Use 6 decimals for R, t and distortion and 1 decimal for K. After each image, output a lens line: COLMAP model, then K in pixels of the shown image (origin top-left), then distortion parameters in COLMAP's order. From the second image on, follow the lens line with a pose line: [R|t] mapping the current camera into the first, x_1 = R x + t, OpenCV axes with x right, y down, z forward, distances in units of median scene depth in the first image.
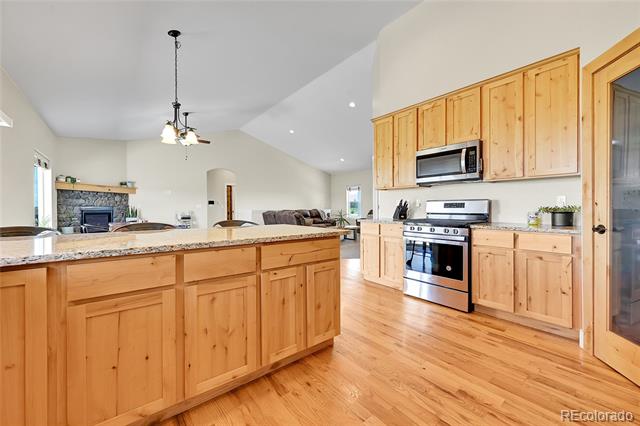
lens RADIAL K [[249.7, 0, 323.8], [0, 249.7, 212.5], [0, 0, 1]] dist [-0.001990, -0.000296]
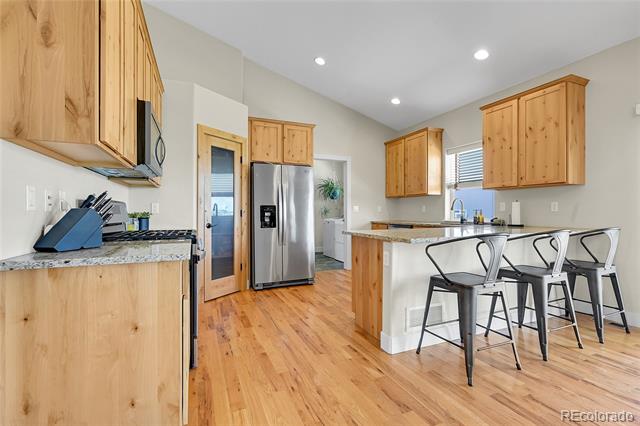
lens RADIAL K [[291.3, 0, 322.3], [0, 291.3, 213.3], [0, 0, 1]] dist [0.000955, 0.000424]
pose [[-0.962012, 0.001722, 0.273001, -0.217165], [0.003000, 0.999986, 0.004264, -0.027588], [-0.272990, 0.004921, -0.962004, 2.690361]]
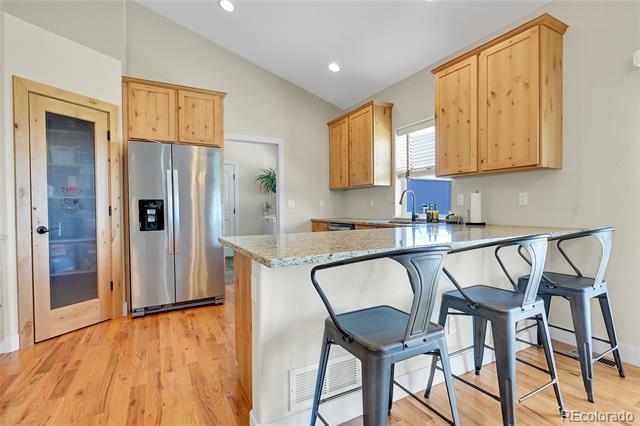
lens RADIAL K [[302.8, 0, 319.1], [0, 302.8, 212.7], [0, 0, 1]] dist [0.002822, -0.001105]
pose [[-0.982026, 0.007449, 0.188599, -0.445687], [0.010893, 0.999792, 0.017229, -0.026752], [-0.188431, 0.018974, -0.981903, 2.109739]]
